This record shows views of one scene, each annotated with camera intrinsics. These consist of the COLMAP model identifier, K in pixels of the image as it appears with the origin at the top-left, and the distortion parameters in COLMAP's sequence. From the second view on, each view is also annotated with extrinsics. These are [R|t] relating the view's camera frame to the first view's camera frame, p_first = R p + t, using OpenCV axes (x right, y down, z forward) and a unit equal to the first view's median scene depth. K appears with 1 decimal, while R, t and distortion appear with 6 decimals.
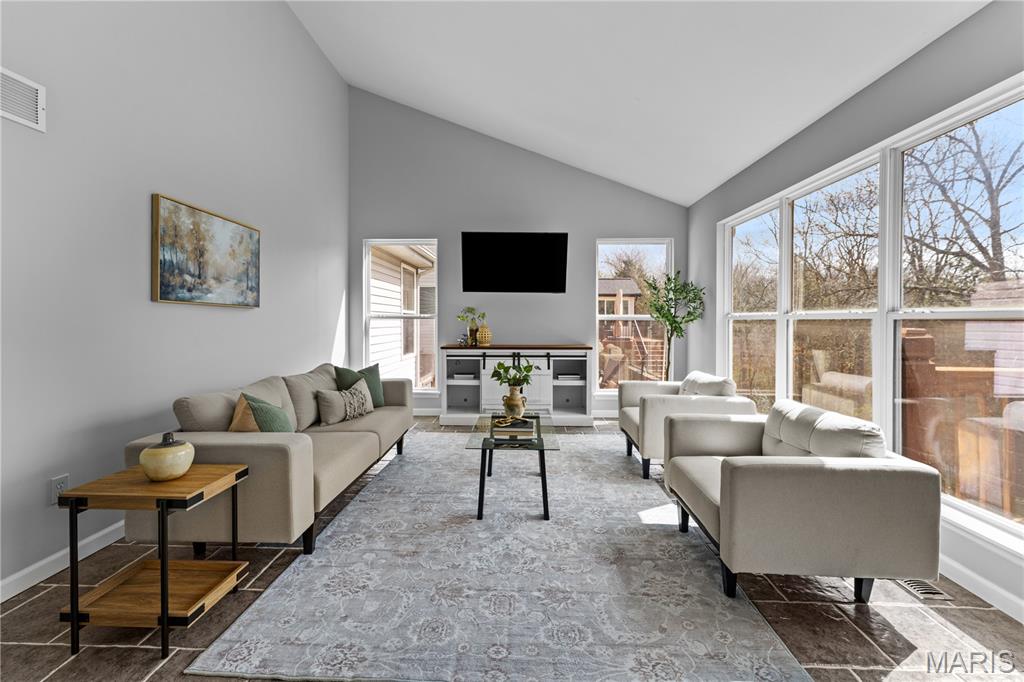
lens RADIAL K [[421.1, 0, 509.5], [0, 421.1, 329.0], [0, 0, 1]] dist [0.001353, -0.000377]
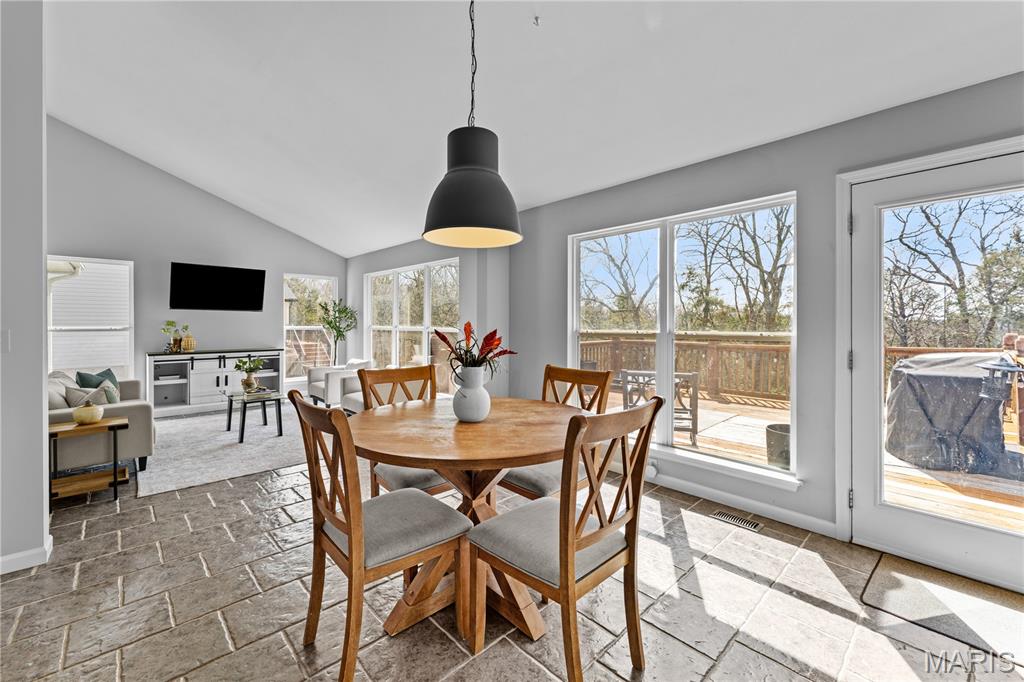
lens RADIAL K [[418.9, 0, 506.8], [0, 418.9, 324.6], [0, 0, 1]] dist [0.001245, -0.000025]
pose [[0.708643, -0.004063, 0.705556, -0.280247], [0.015054, 0.999843, -0.009363, -0.016216], [-0.705407, 0.017257, 0.708592, -0.581315]]
